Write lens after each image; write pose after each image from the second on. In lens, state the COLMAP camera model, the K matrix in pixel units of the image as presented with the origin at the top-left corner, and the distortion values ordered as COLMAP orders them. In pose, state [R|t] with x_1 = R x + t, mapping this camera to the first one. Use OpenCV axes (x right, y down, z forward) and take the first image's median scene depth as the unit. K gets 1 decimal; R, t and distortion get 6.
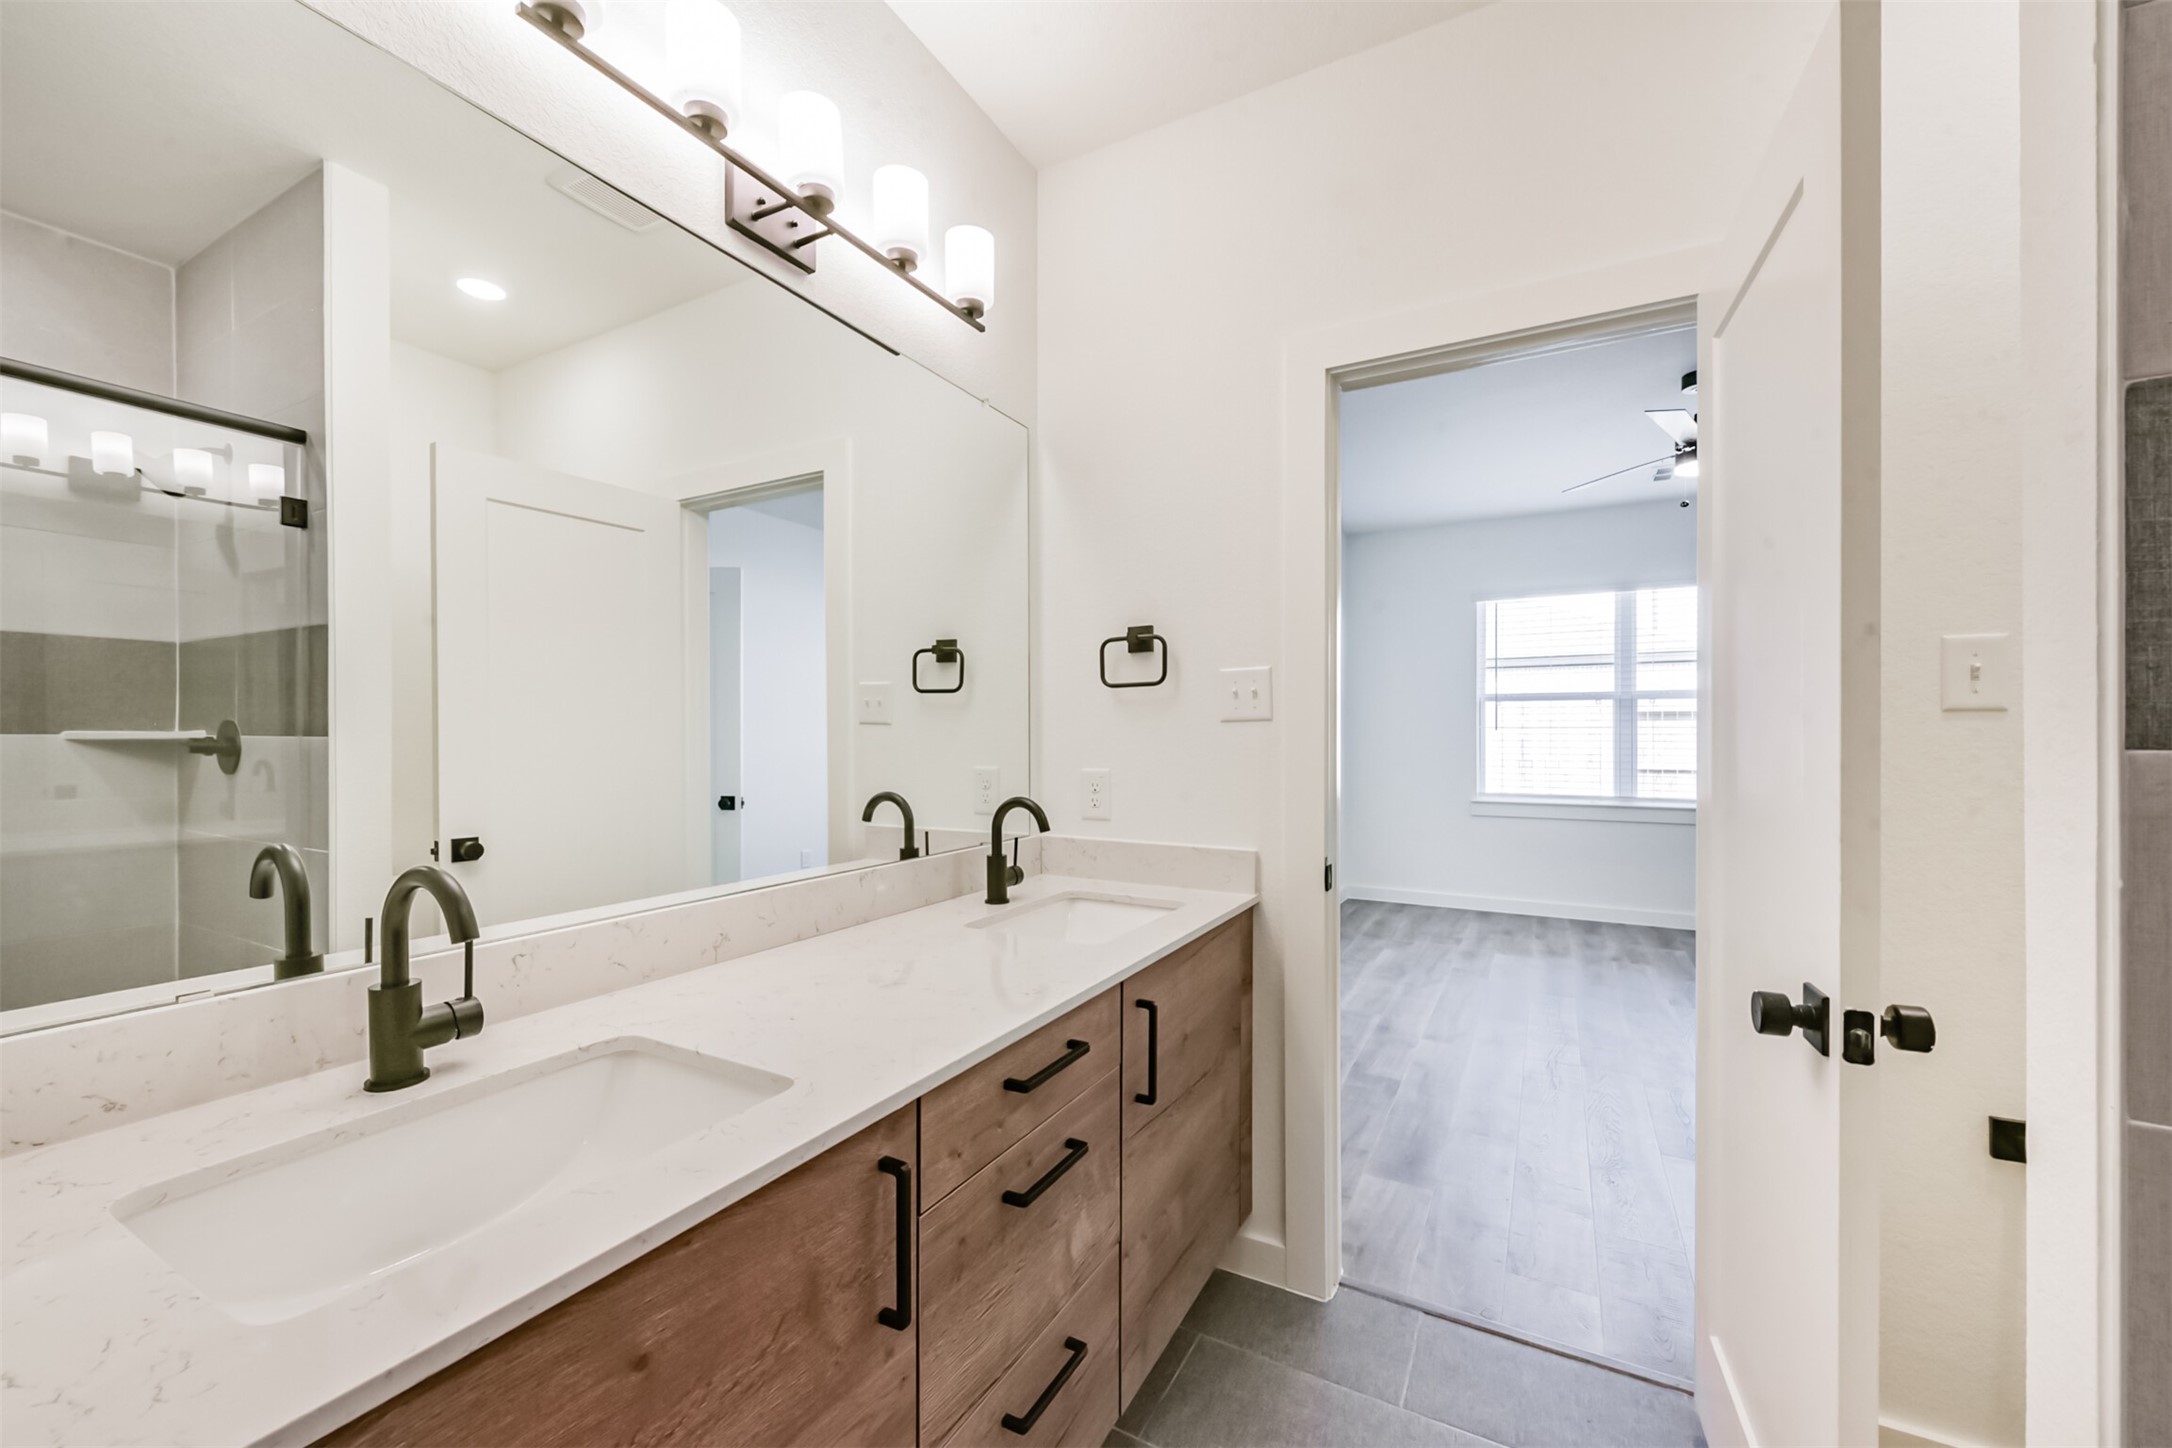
lens RADIAL K [[854.8, 0, 1088.0], [0, 854.8, 734.7], [0, 0, 1]] dist [0.000360, -0.000486]
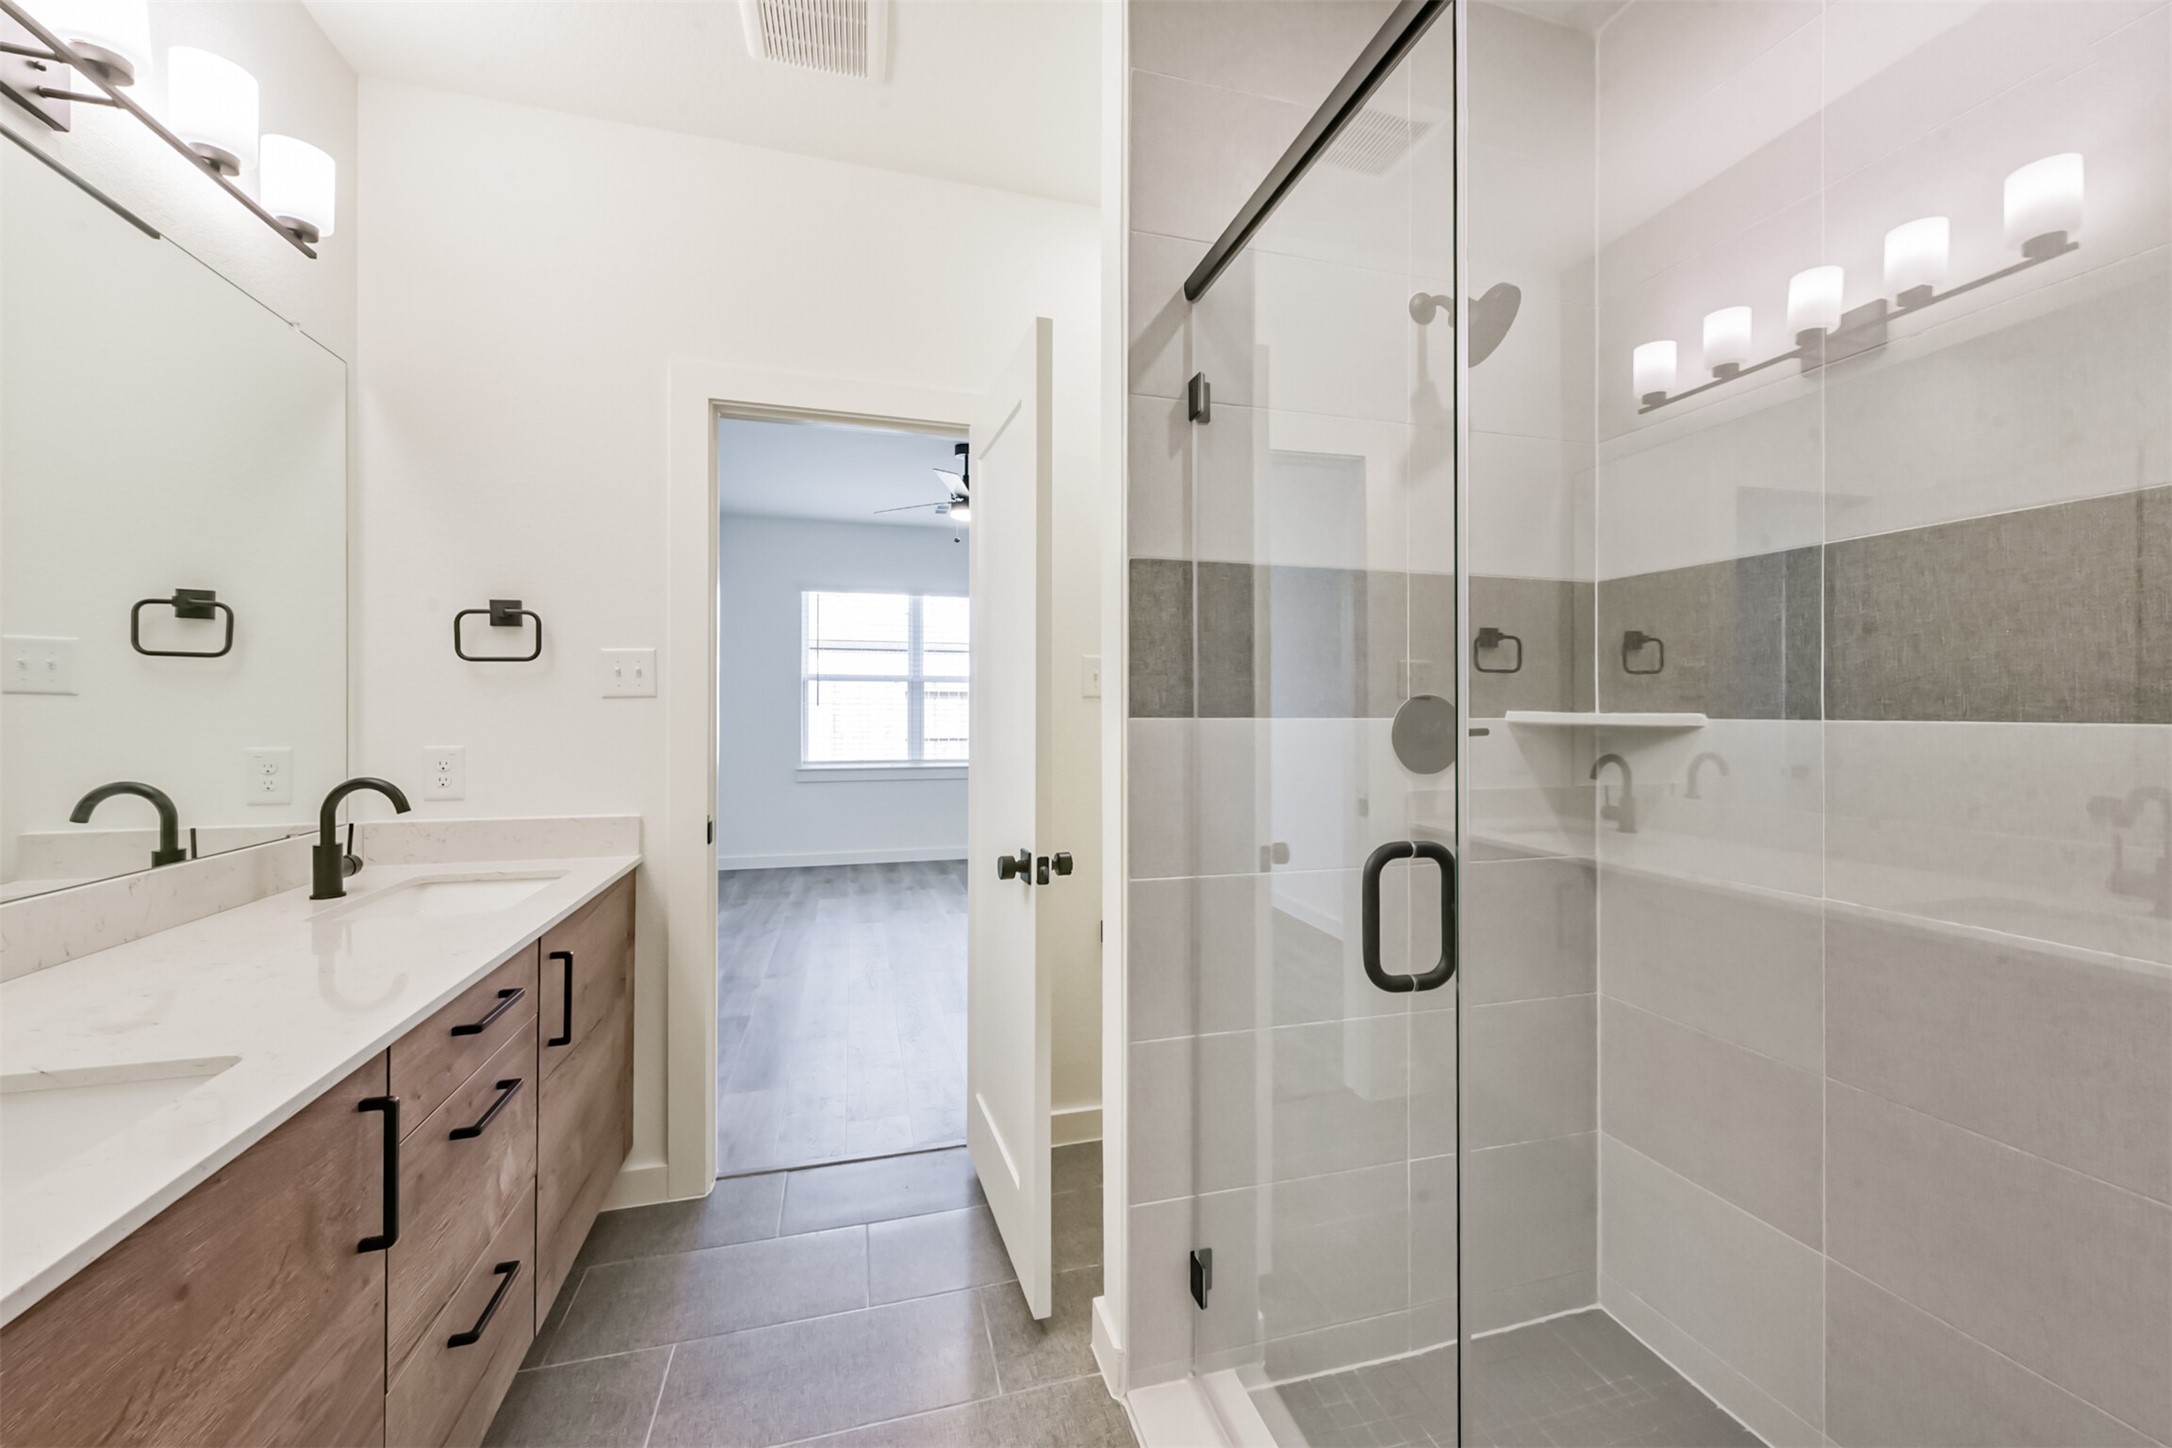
lens RADIAL K [[841.6, 0, 1094.2], [0, 841.6, 708.9], [0, 0, 1]] dist [0.007688, -0.000574]
pose [[0.713042, 0.002410, 0.701117, -0.164720], [-0.001816, 0.999997, -0.001591, -0.001110], [-0.701119, -0.000139, 0.713044, -0.207065]]
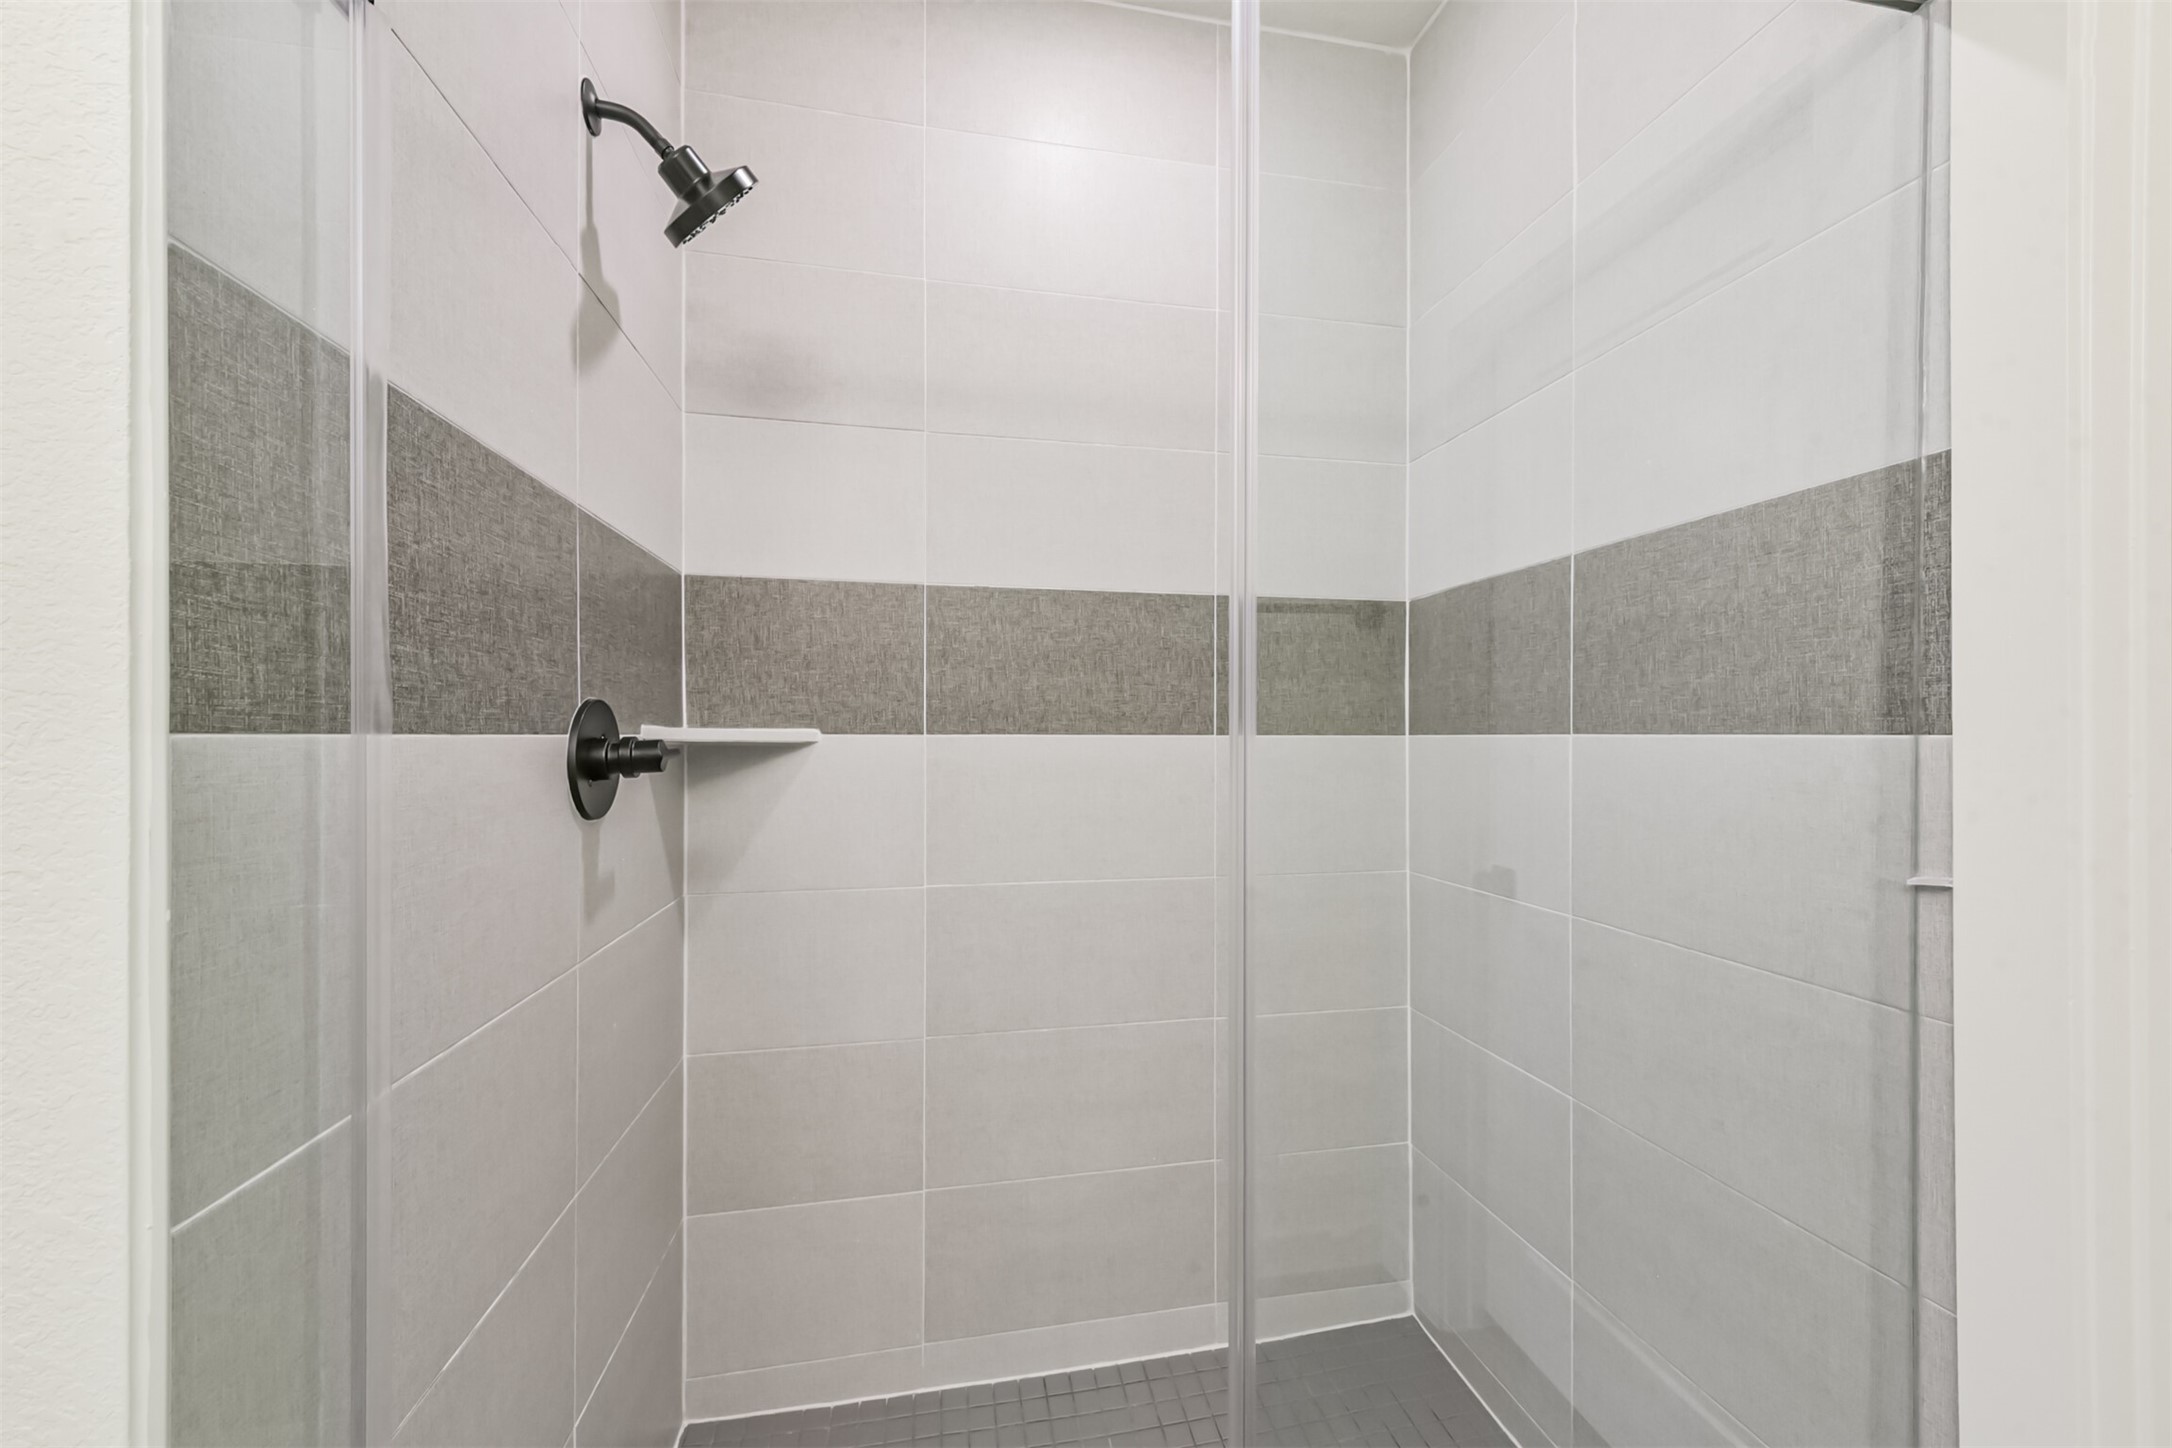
lens RADIAL K [[836.1, 0, 1095.4], [0, 836.1, 731.8], [0, 0, 1]] dist [0.000335, -0.000096]
pose [[-0.641797, 0.001003, 0.766874, 0.055457], [-0.002062, 0.999993, -0.003033, 0.006308], [-0.766872, -0.003528, -0.641790, 0.327535]]
